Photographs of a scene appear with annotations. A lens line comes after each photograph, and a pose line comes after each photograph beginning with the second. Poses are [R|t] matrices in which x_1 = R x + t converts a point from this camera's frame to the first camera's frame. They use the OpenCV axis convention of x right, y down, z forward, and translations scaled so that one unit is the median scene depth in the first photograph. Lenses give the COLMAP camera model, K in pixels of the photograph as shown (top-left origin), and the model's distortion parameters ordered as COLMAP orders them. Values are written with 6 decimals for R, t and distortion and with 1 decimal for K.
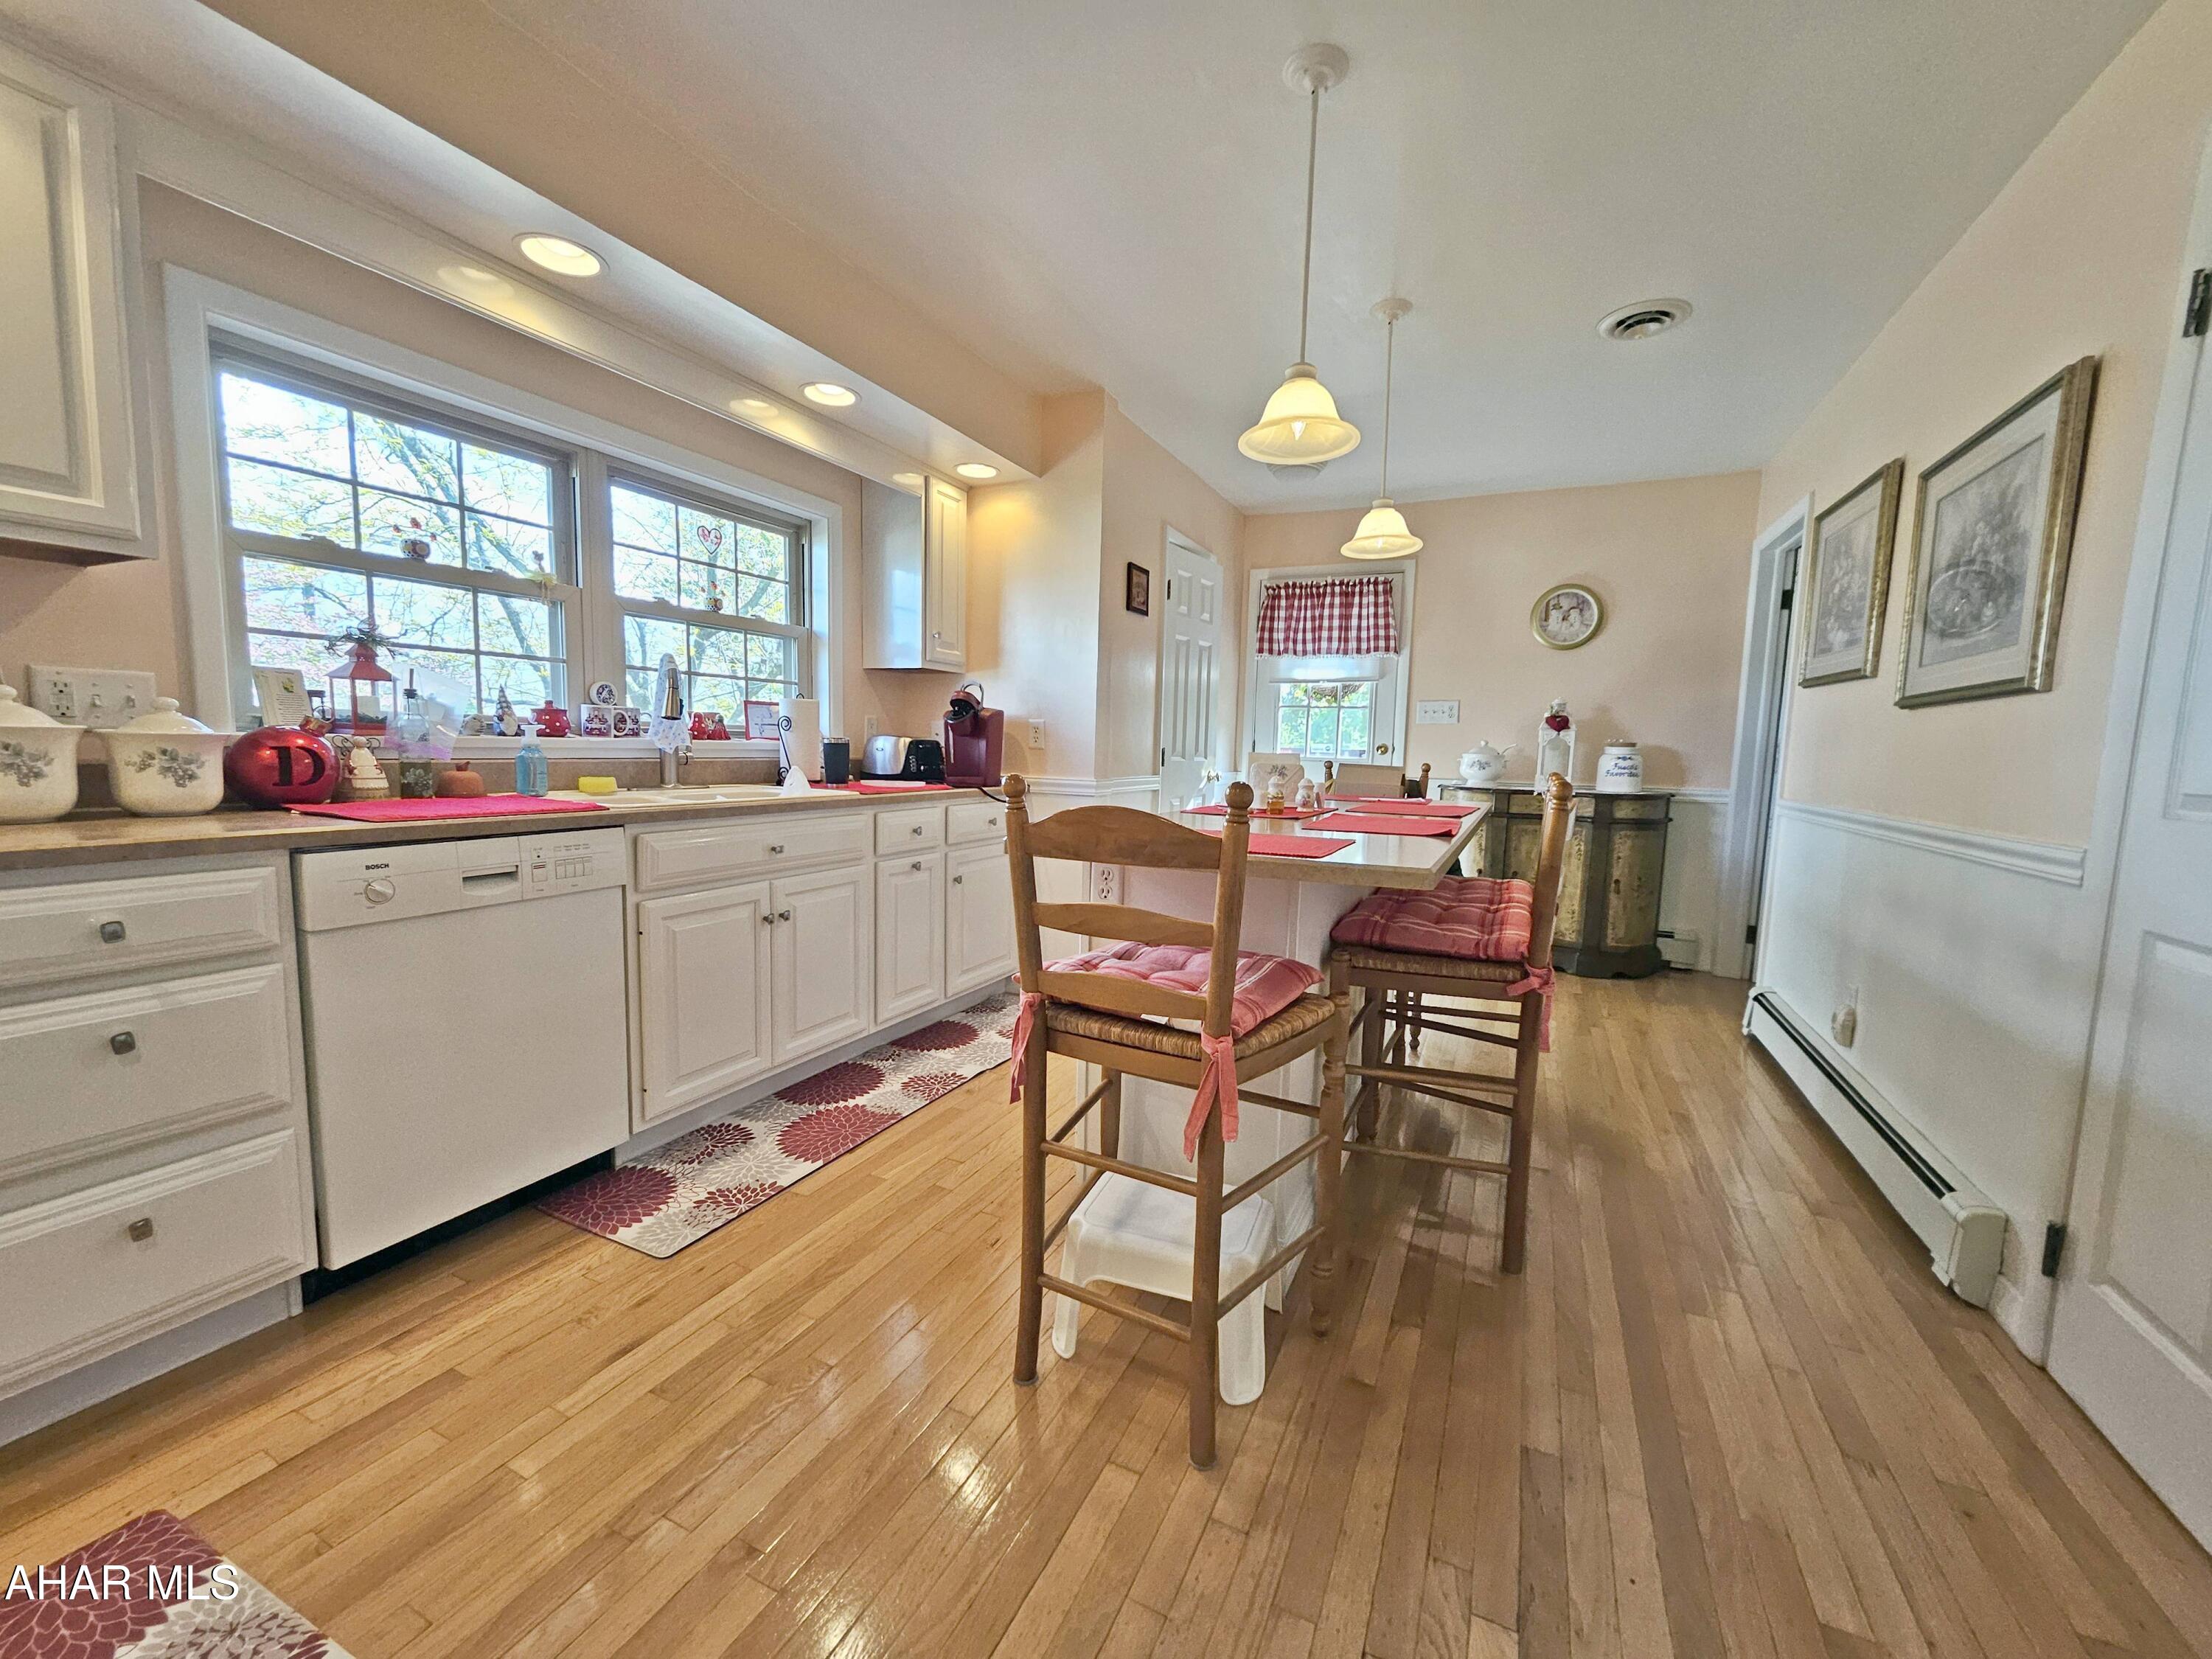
lens RADIAL K [[871.8, 0, 1123.5], [0, 871.8, 833.2], [0, 0, 1]] dist [0.002297, -0.000254]
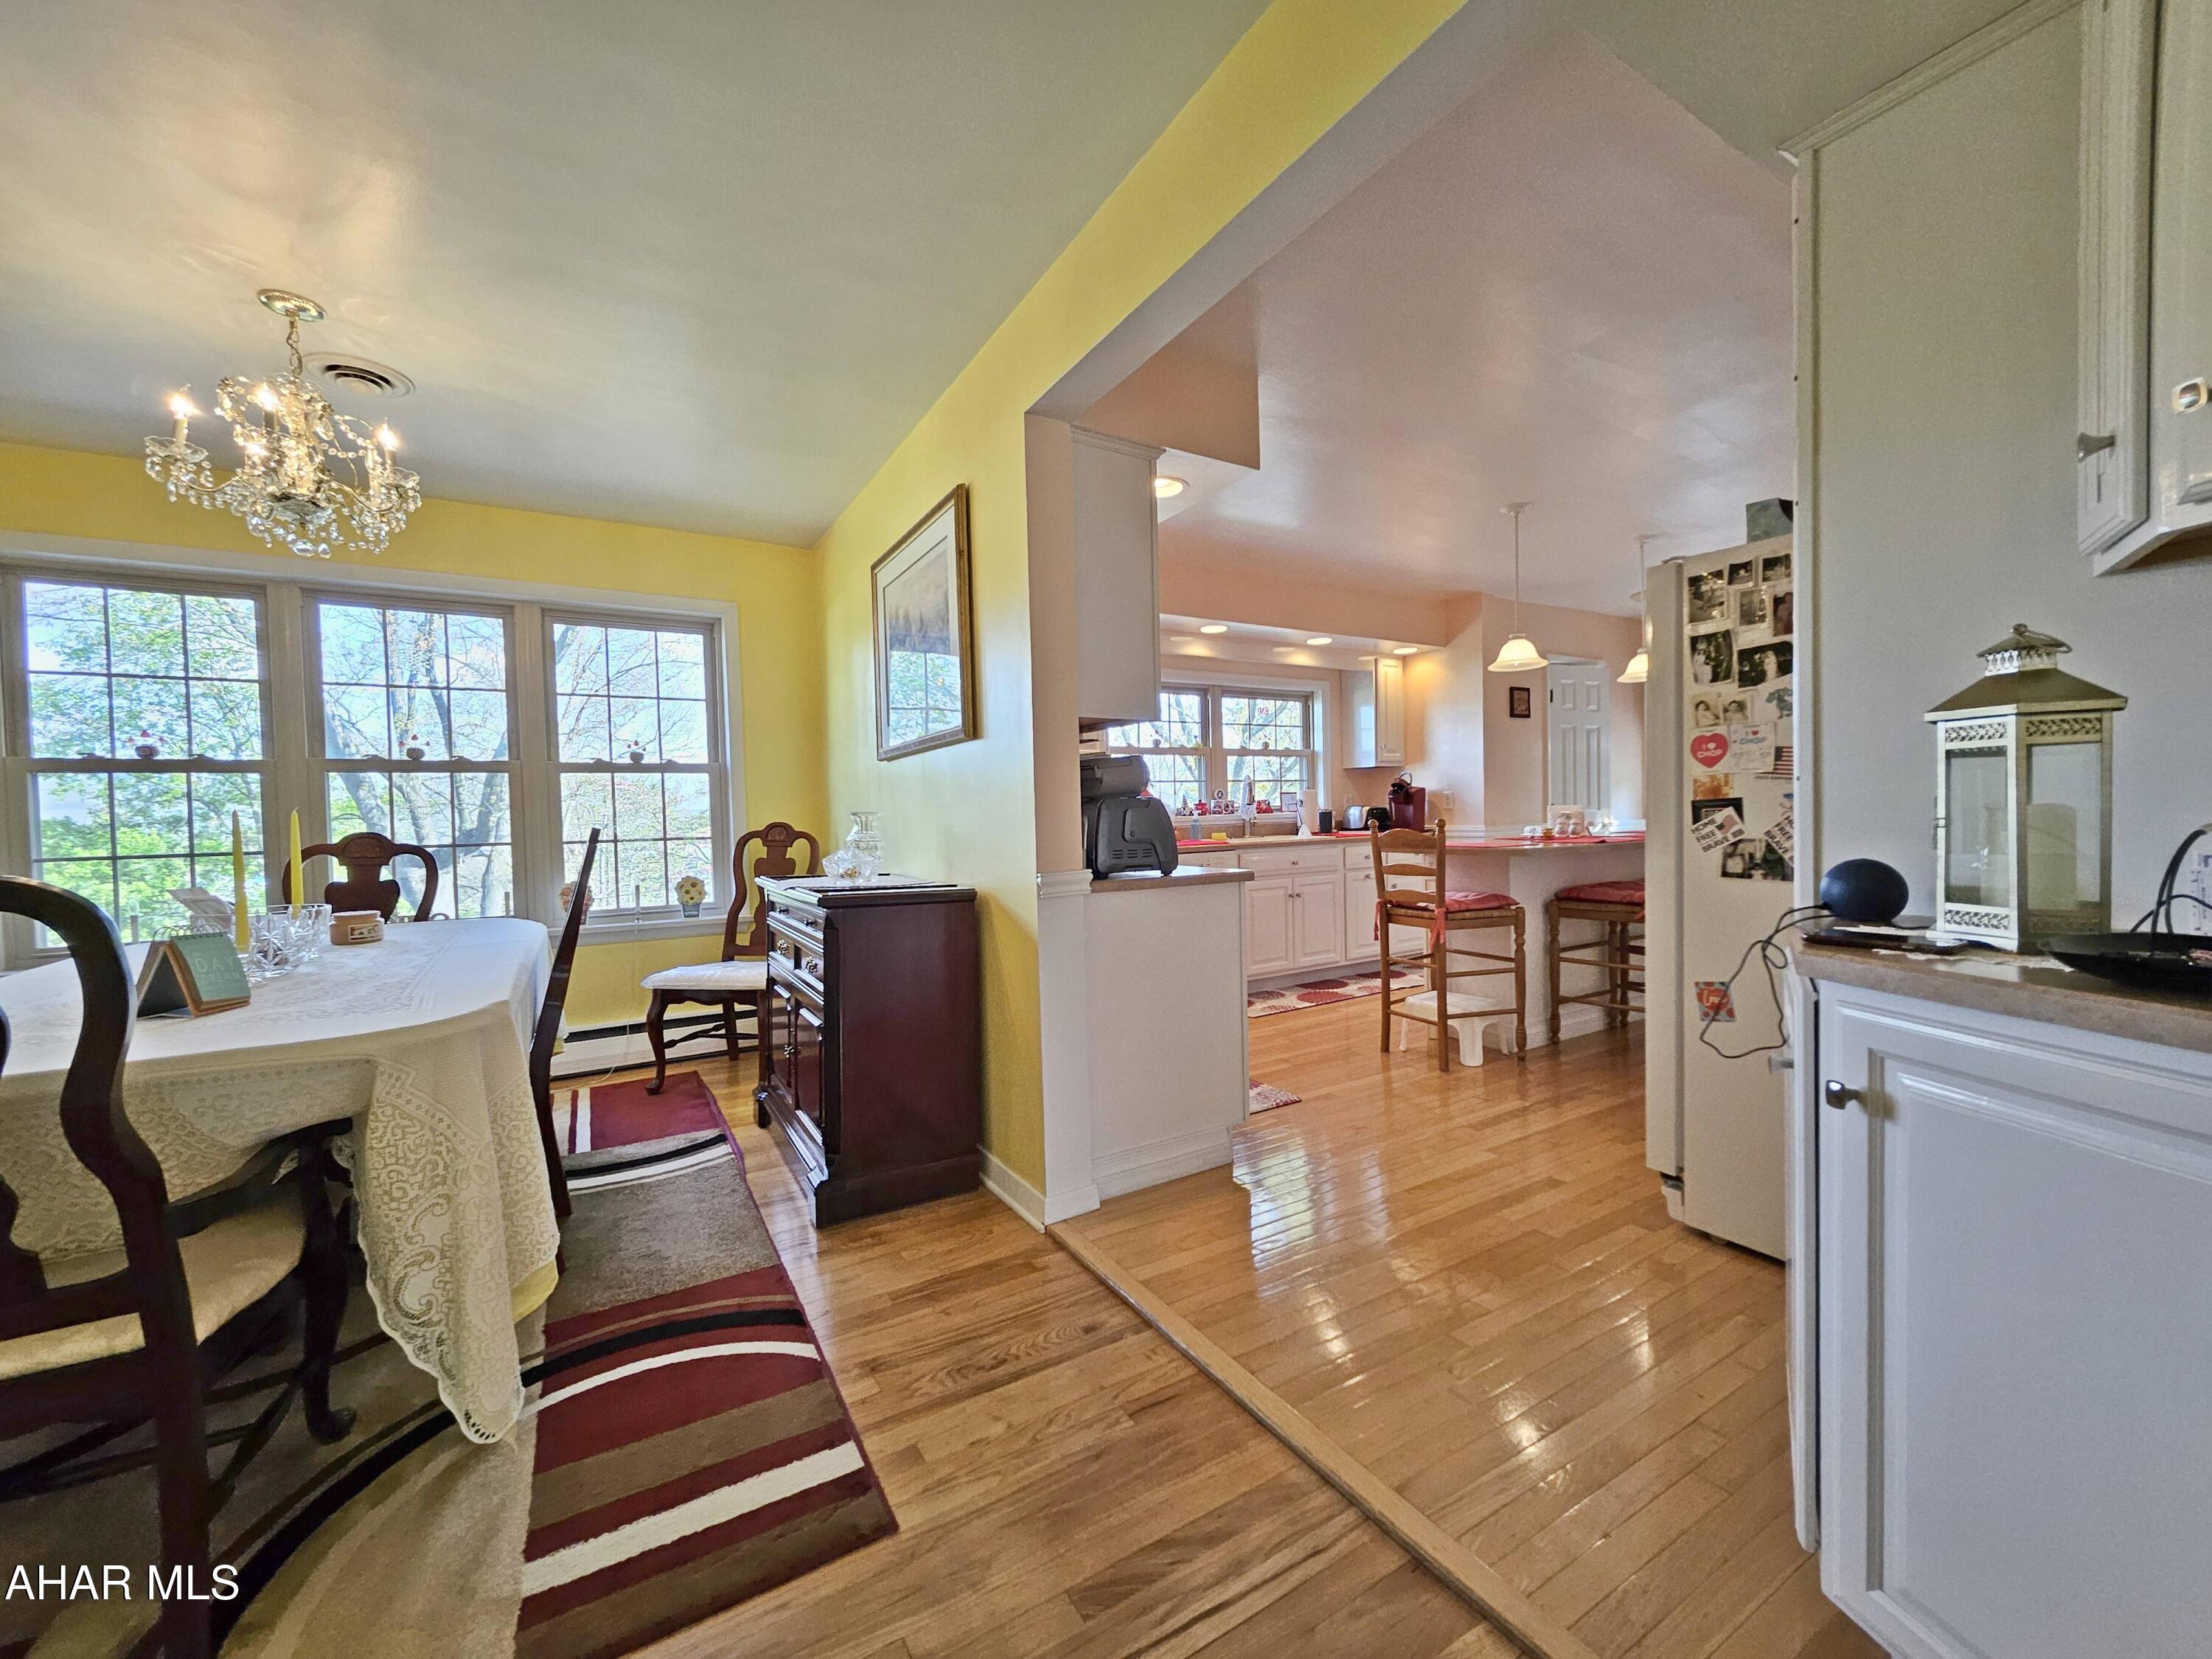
lens RADIAL K [[871.8, 0, 1114.4], [0, 871.8, 835.1], [0, 0, 1]] dist [0.002297, -0.000254]
pose [[0.830684, -0.031362, -0.555860, 0.367473], [-0.009281, 0.997493, -0.070150, 0.090331], [0.556666, 0.063431, 0.828311, -0.884707]]
